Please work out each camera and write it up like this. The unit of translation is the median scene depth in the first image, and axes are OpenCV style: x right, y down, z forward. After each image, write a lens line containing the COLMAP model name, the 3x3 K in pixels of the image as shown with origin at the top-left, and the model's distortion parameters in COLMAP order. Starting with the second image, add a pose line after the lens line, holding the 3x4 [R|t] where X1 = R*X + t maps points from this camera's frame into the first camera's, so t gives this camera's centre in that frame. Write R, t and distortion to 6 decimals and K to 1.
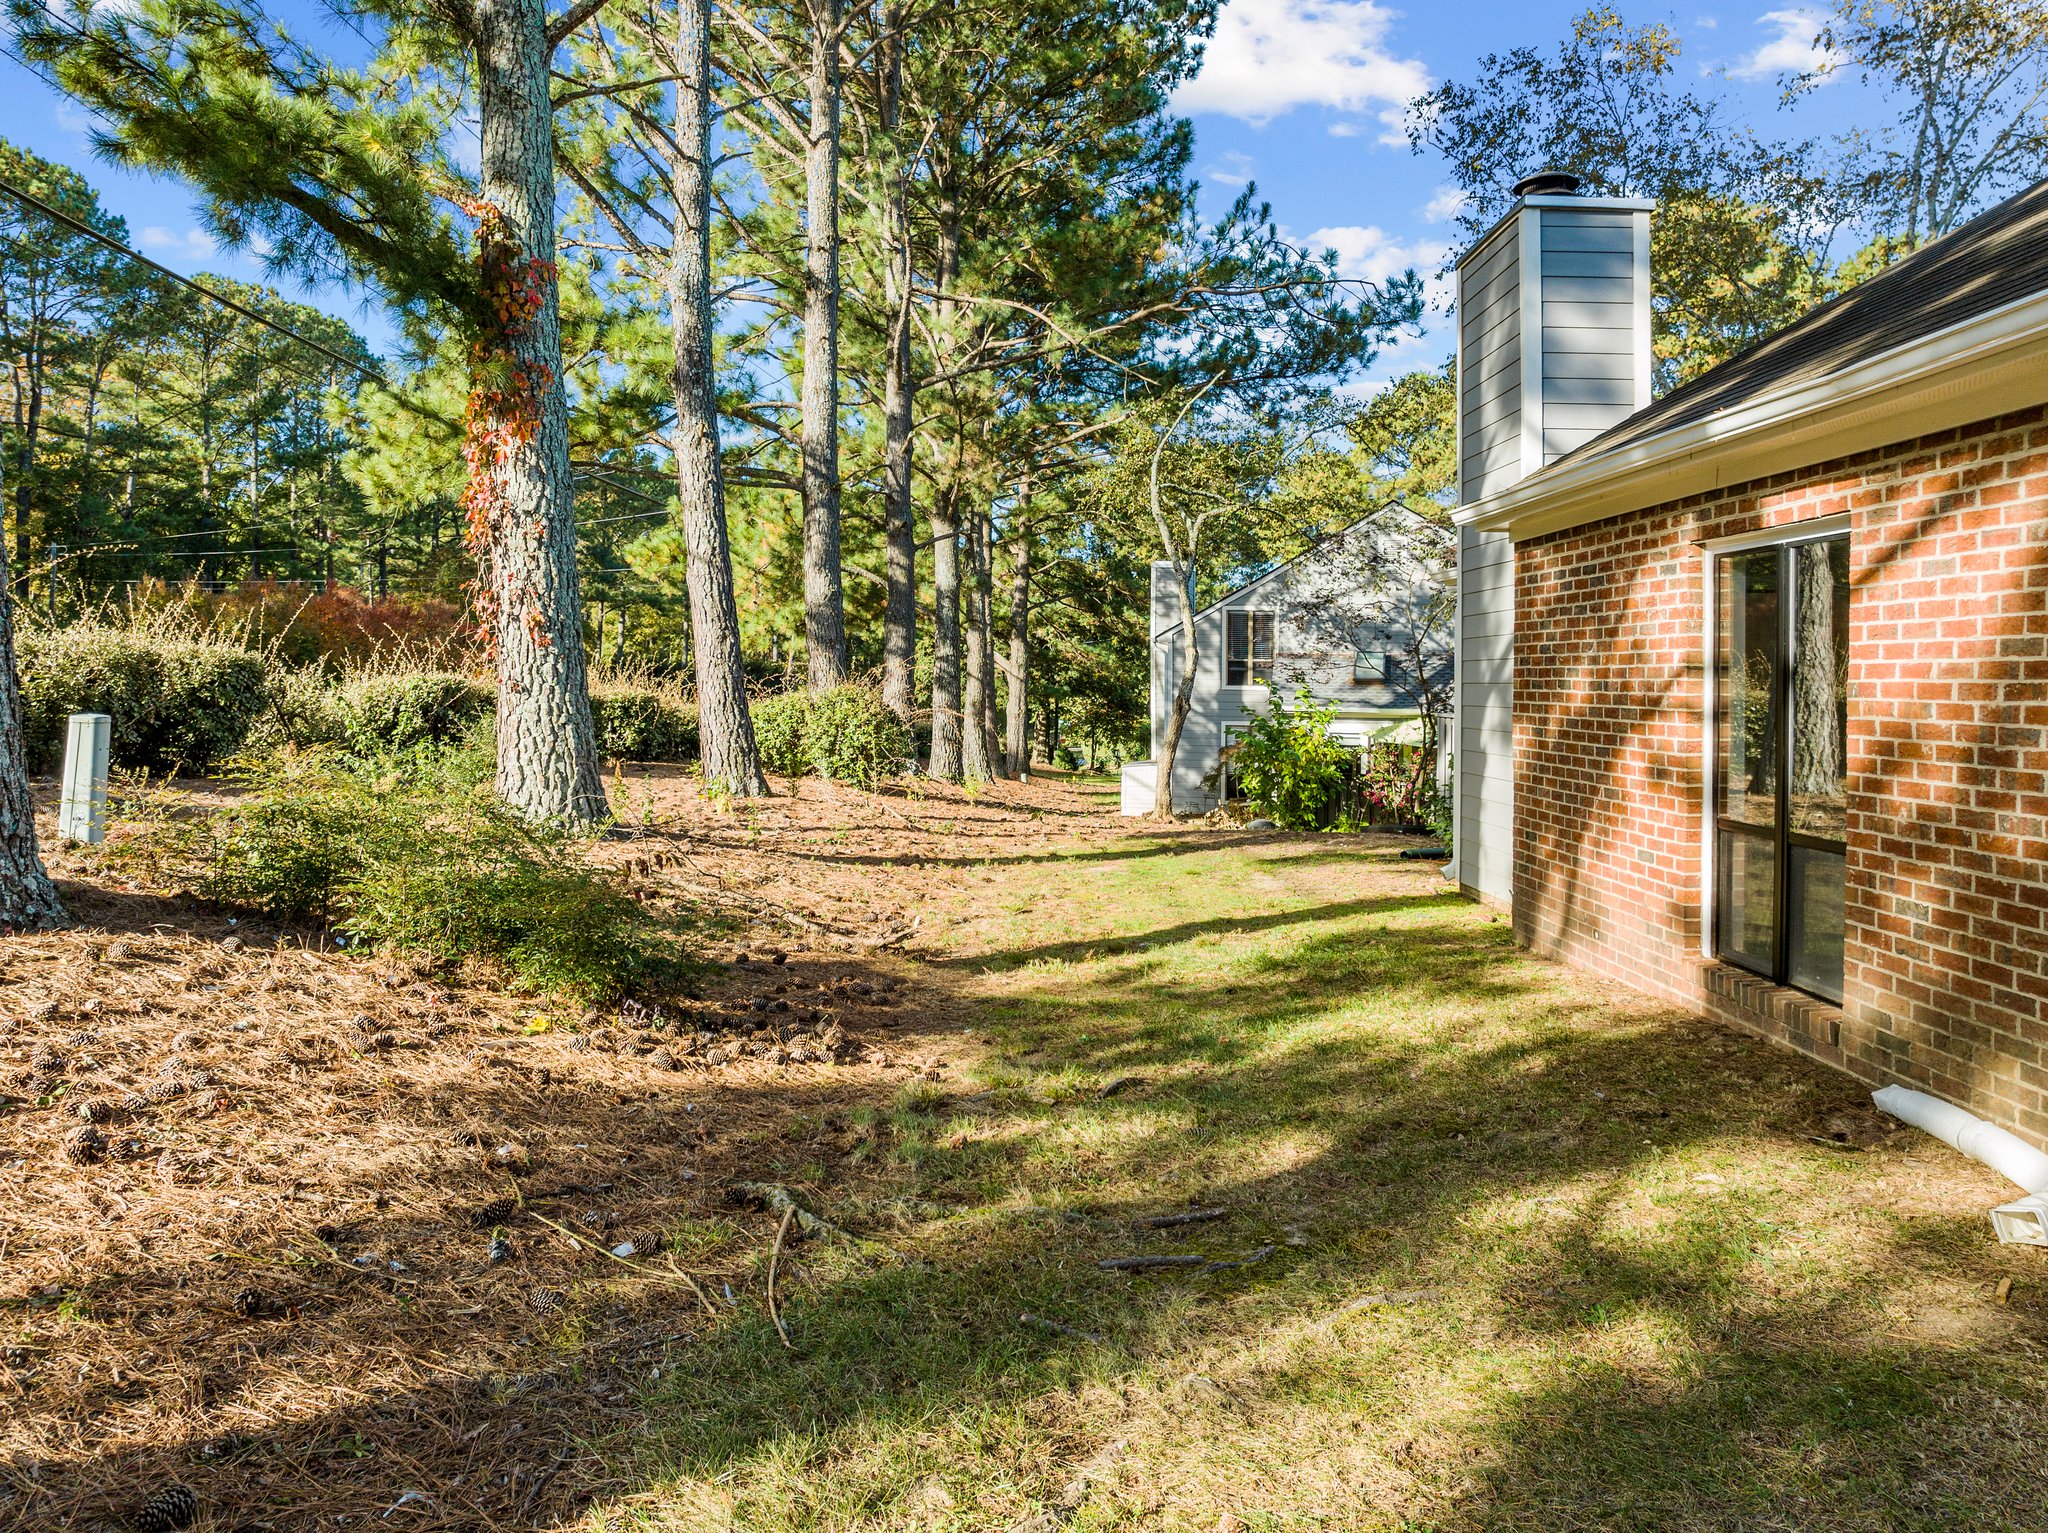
lens RADIAL K [[1436.8, 0, 1026.3], [0, 1436.8, 769.4], [0, 0, 1]] dist [-0.088910, 0.058684]
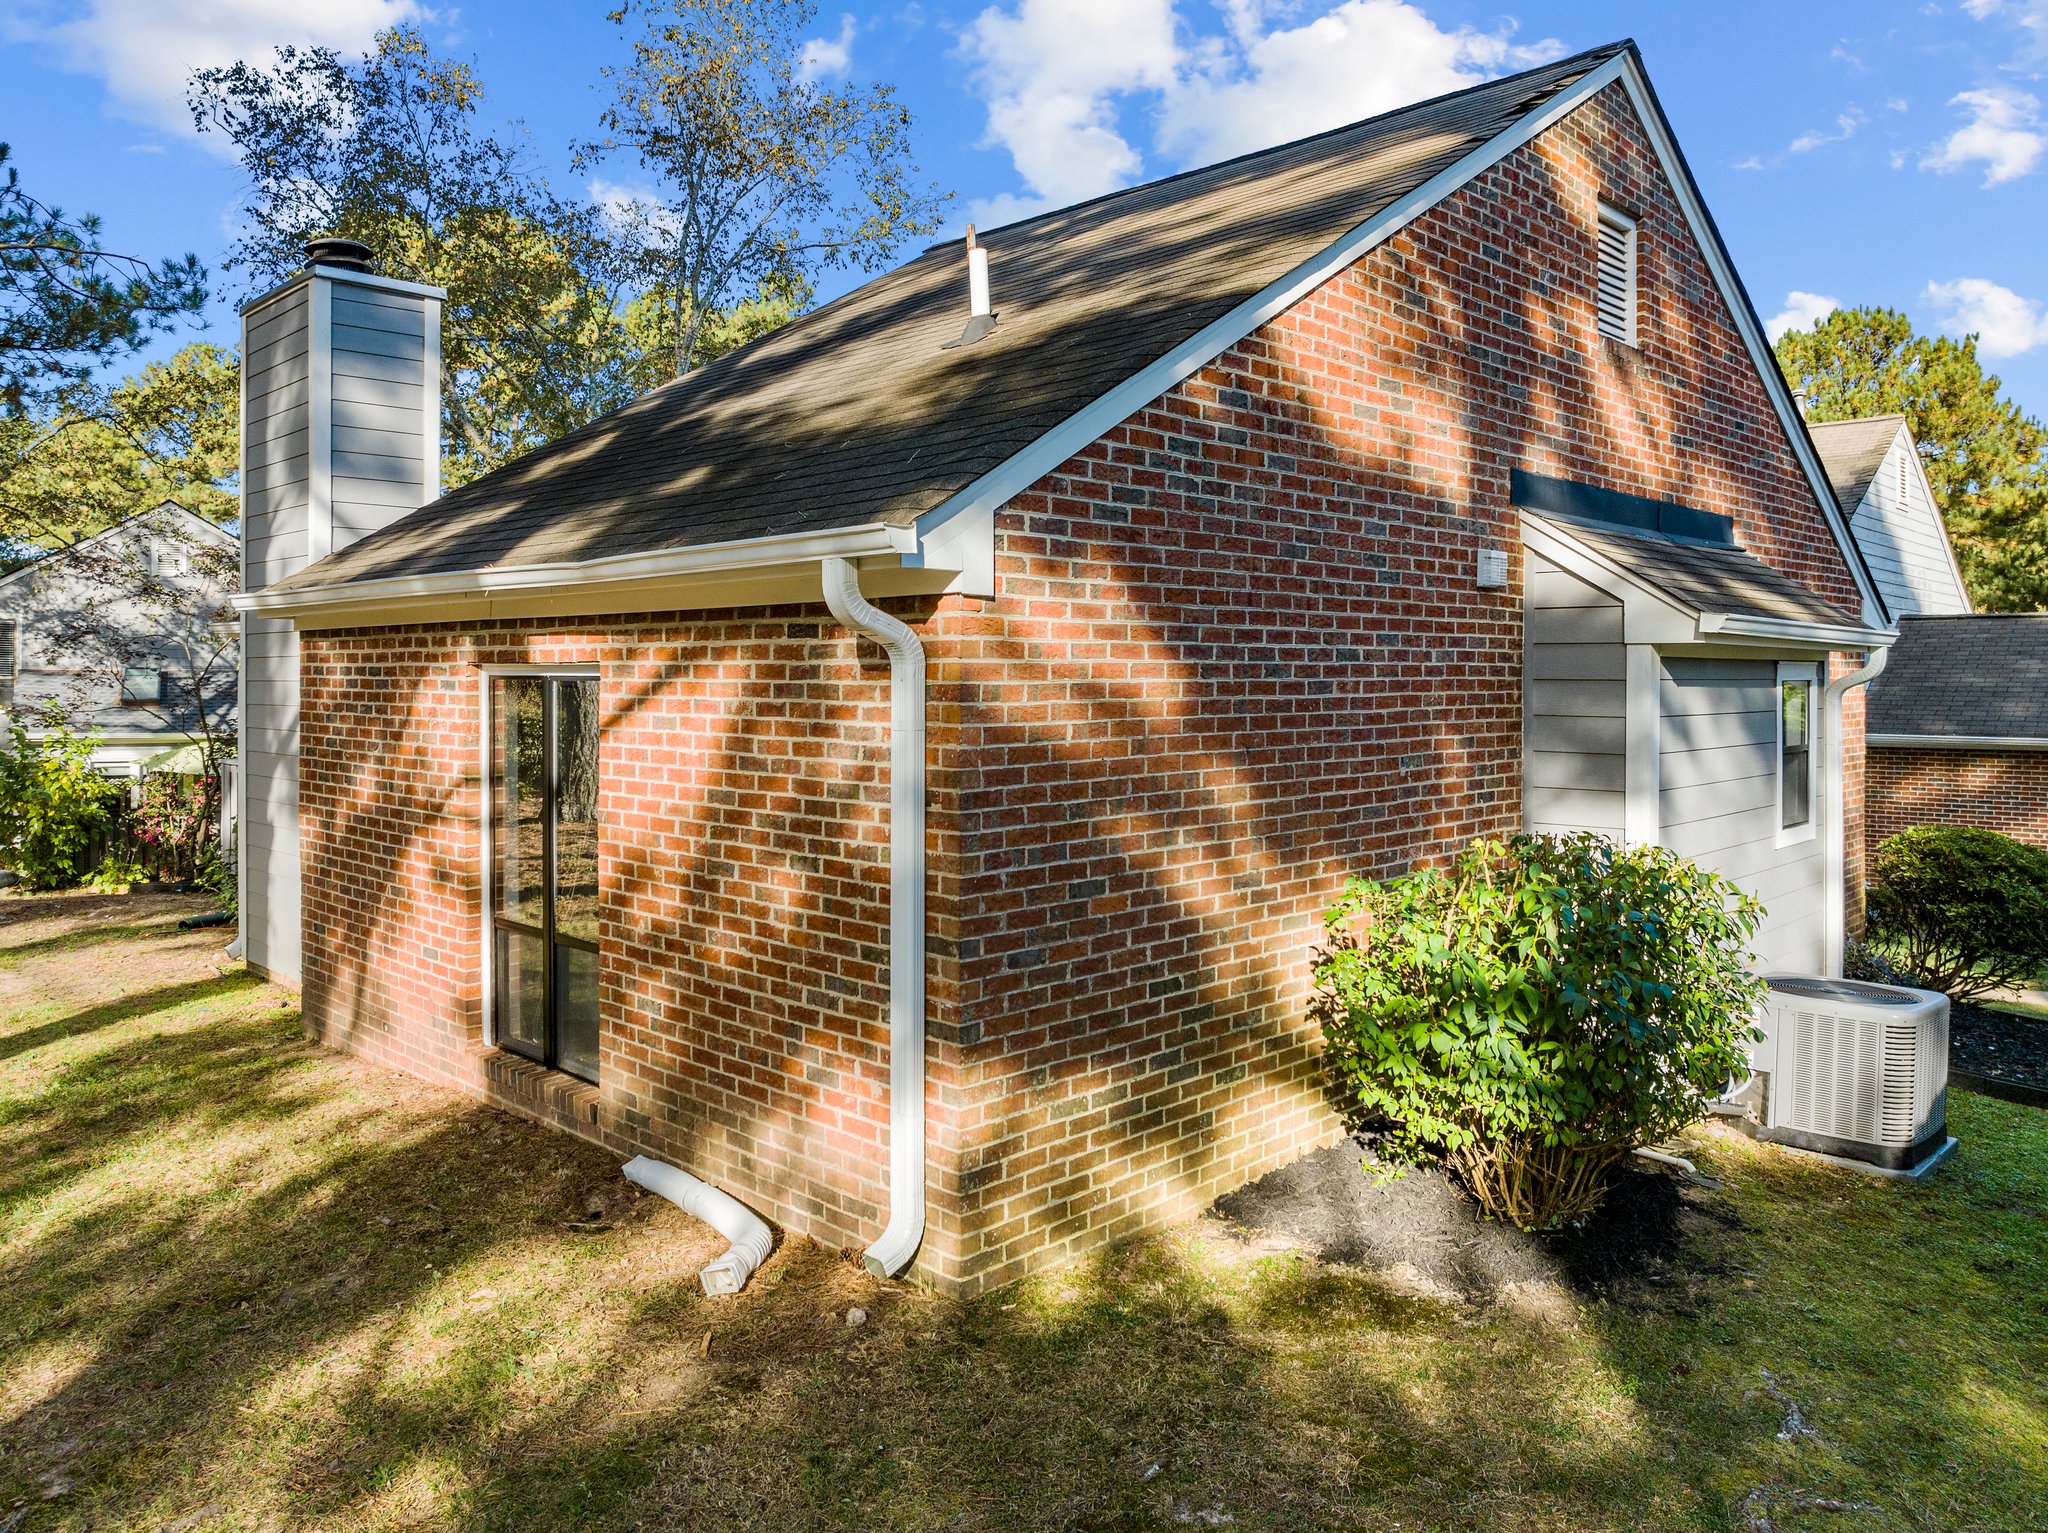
lens RADIAL K [[1482.1, 0, 1023.5], [0, 1482.1, 695.2], [0, 0, 1]] dist [-0.057167, 0.035531]
pose [[0.713570, -0.008546, 0.700531, -0.015323], [0.011546, 0.999933, 0.000437, -0.136328], [-0.700488, 0.007777, 0.713621, -0.104687]]
